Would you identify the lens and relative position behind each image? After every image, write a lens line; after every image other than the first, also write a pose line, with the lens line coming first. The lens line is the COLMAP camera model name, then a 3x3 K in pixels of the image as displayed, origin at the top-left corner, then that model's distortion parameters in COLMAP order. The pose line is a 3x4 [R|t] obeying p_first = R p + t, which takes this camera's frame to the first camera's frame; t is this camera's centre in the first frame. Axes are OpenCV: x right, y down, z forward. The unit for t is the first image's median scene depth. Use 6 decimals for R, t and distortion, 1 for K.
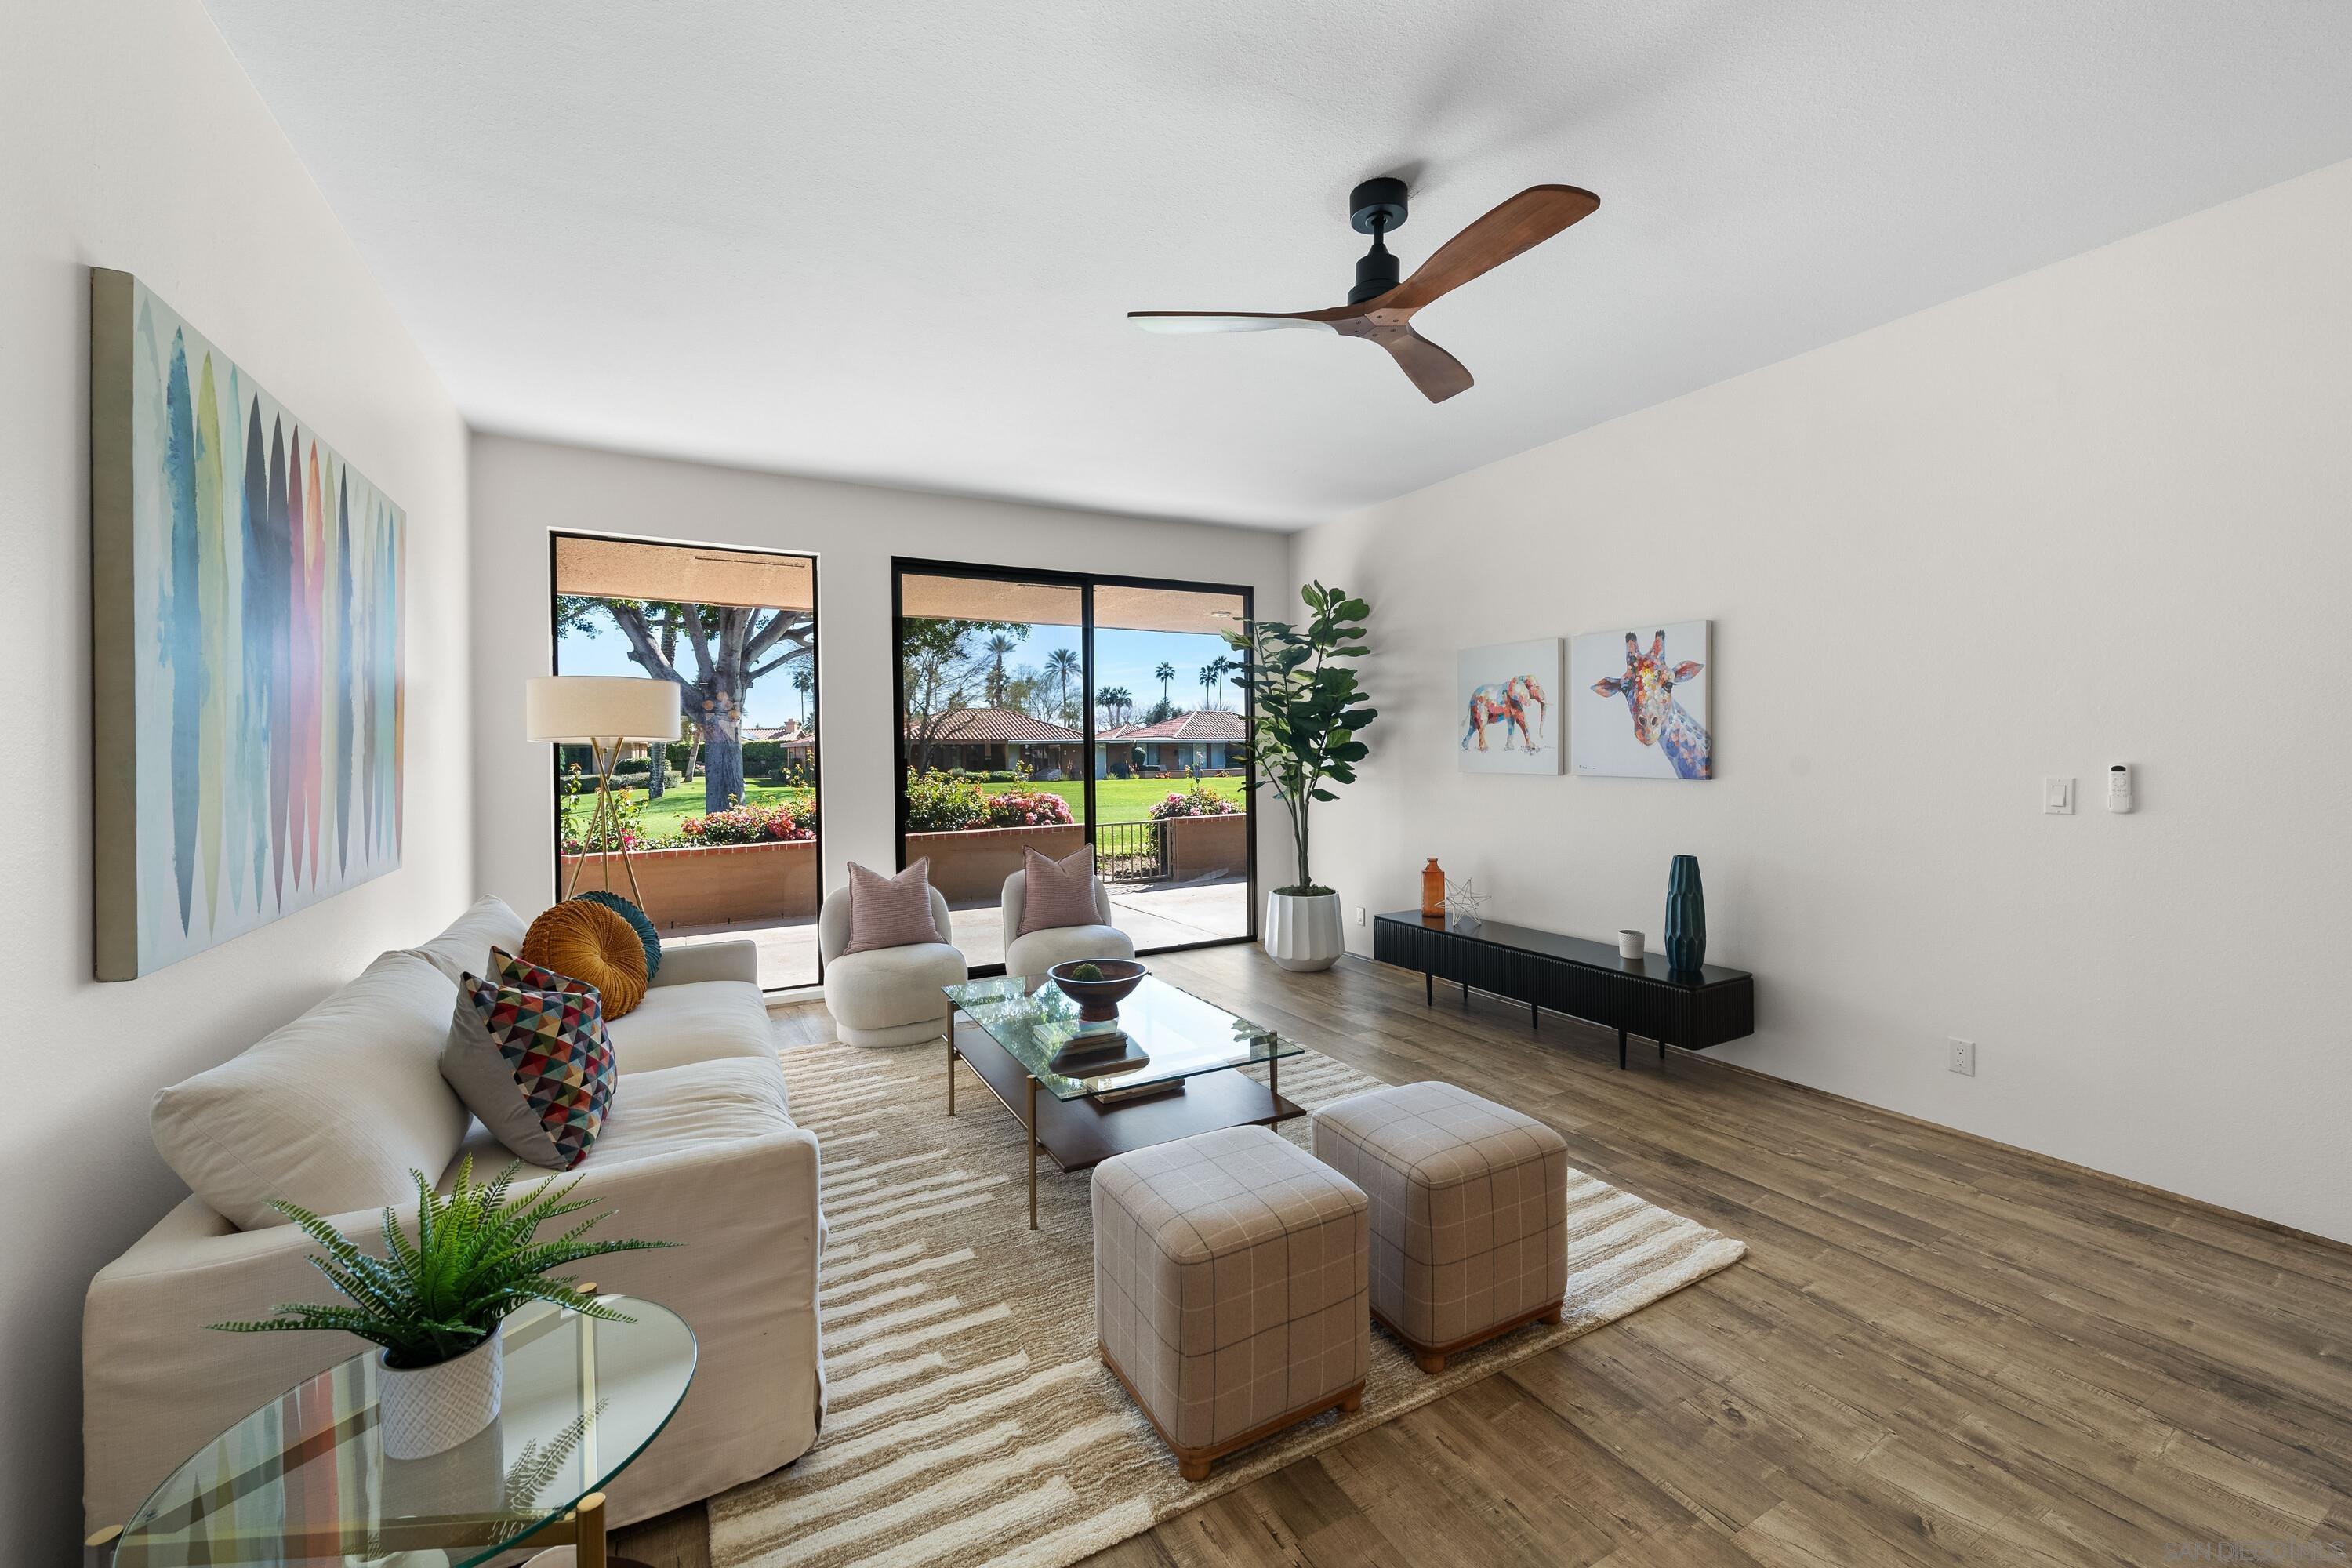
lens RADIAL K [[925.5, 0, 1200.2], [0, 925.5, 745.0], [0, 0, 1]] dist [0.011358, -0.002364]
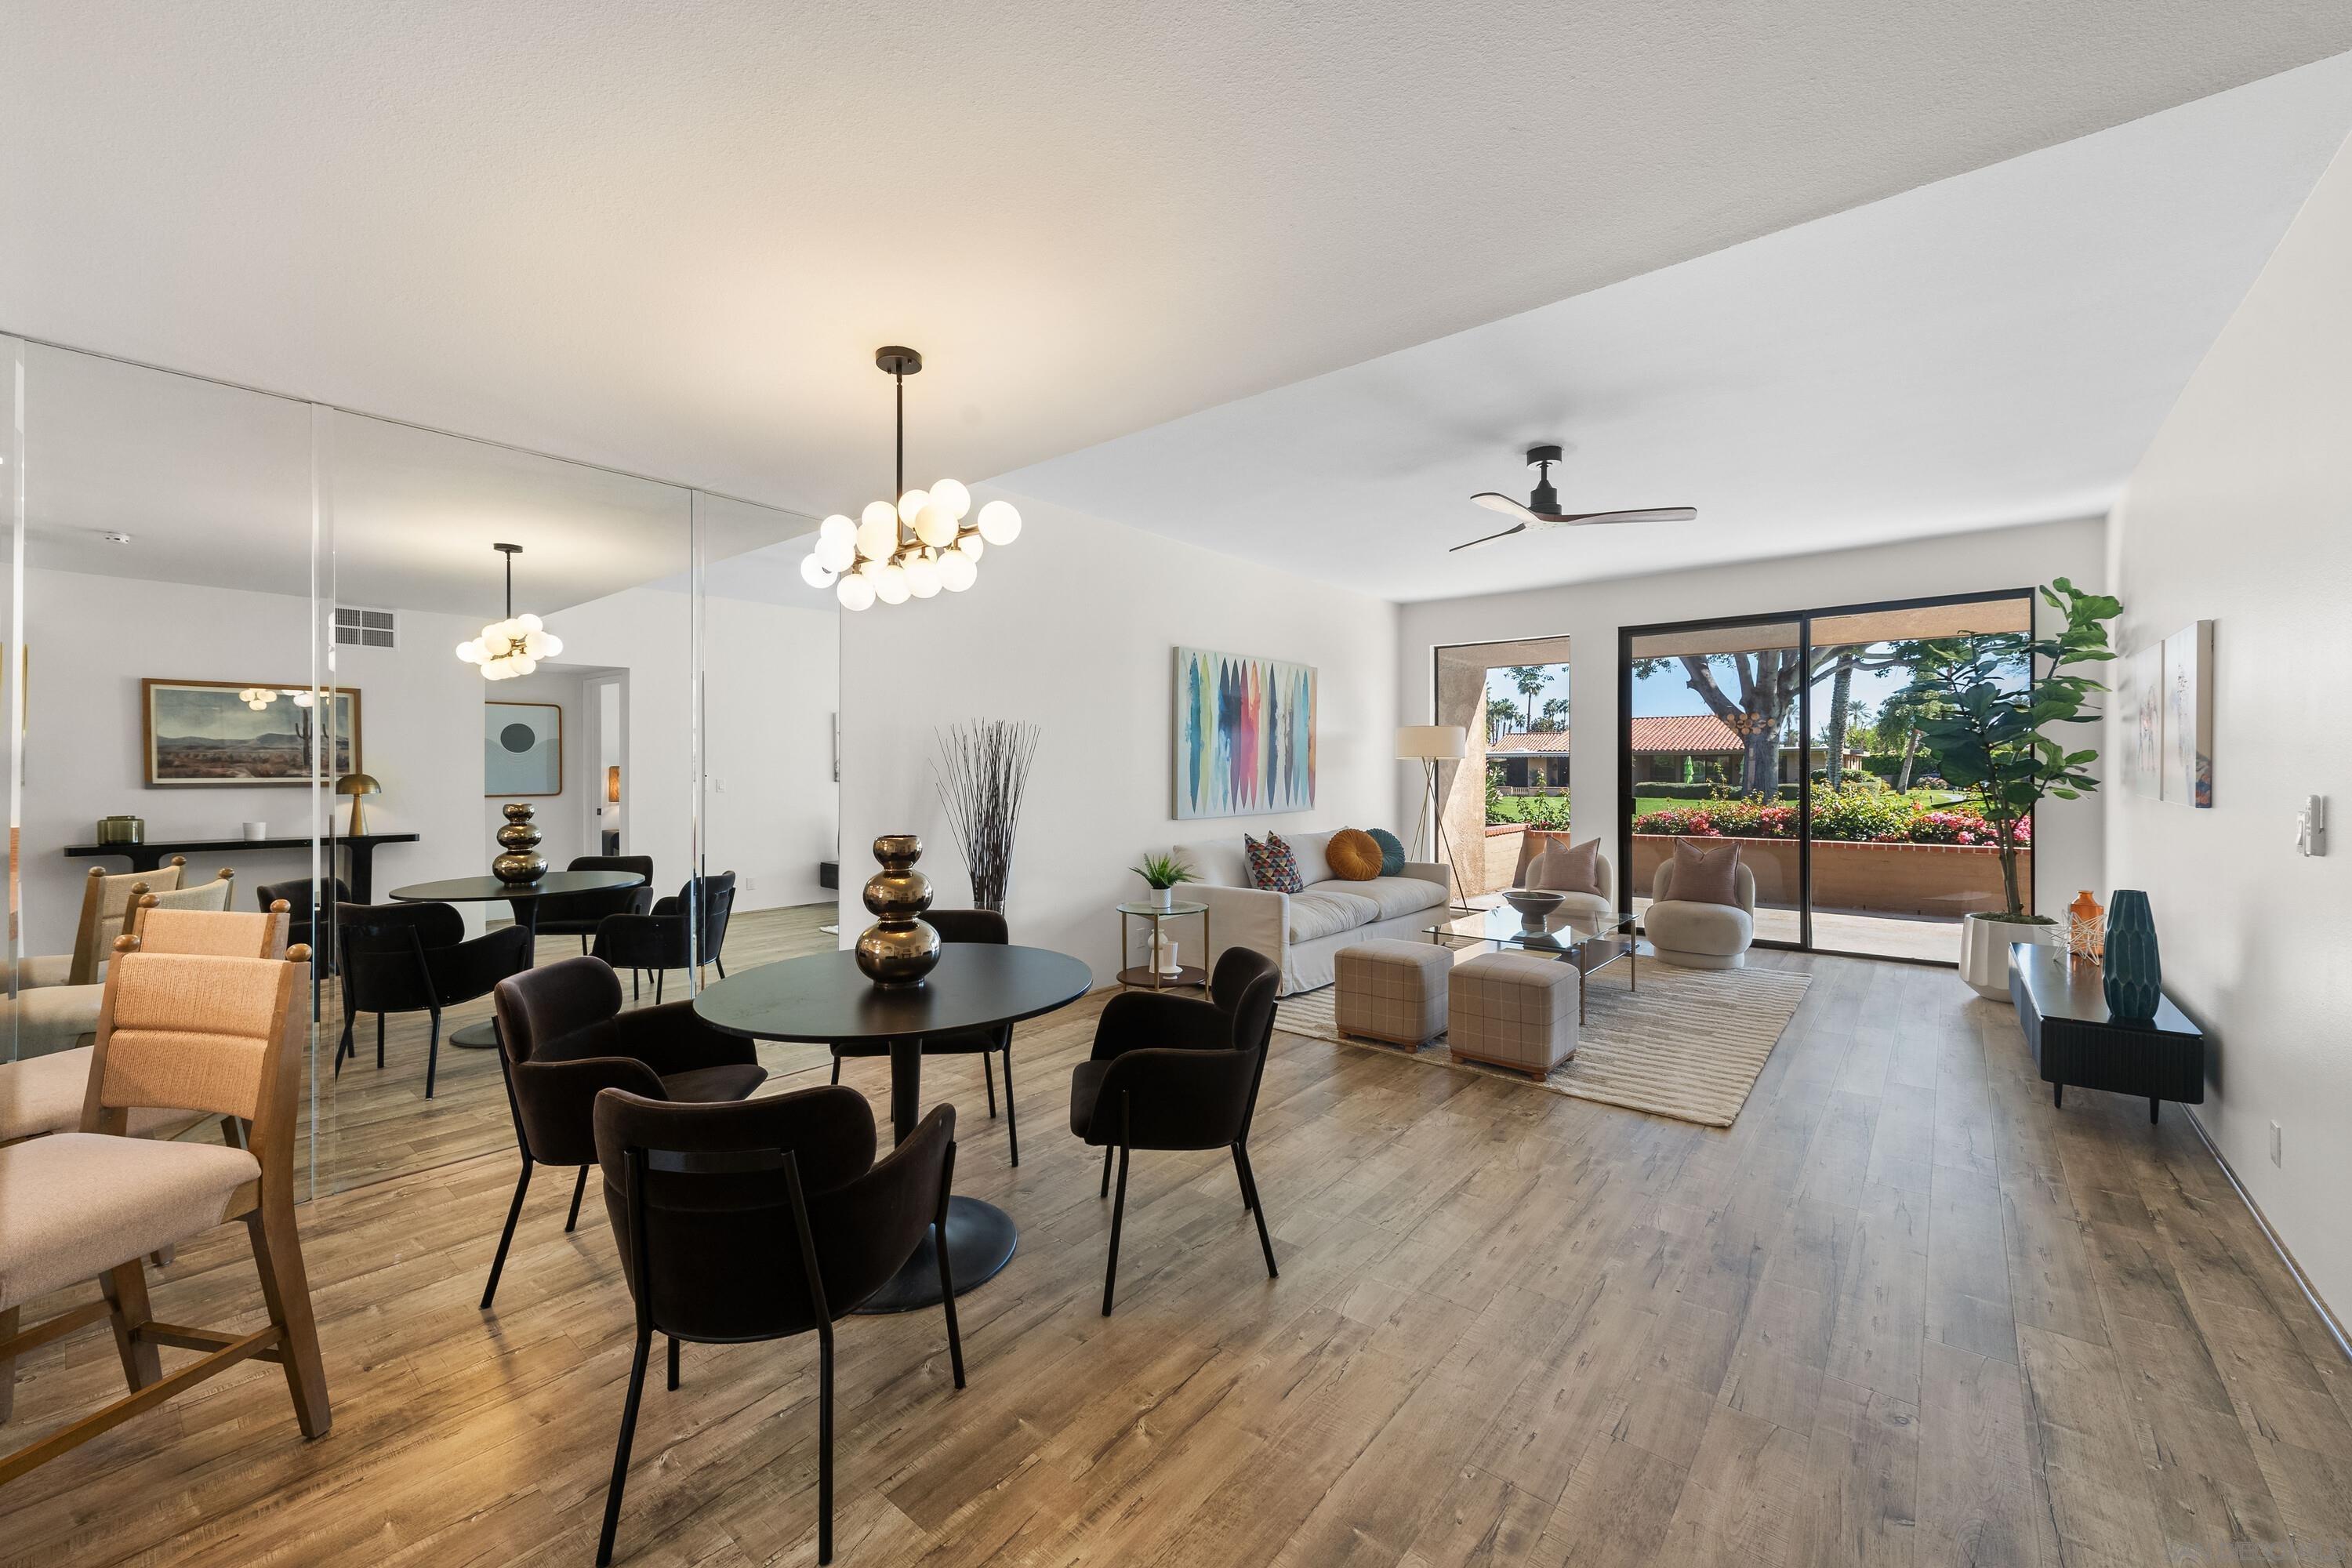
lens RADIAL K [[925.5, 0, 1183.9], [0, 925.5, 772.1], [0, 0, 1]] dist [0.011358, -0.002364]
pose [[0.360484, 0.016005, -0.932628, 1.010529], [0.000944, 0.999846, 0.017524, -0.011096], [0.932765, -0.007198, 0.360414, -0.166245]]
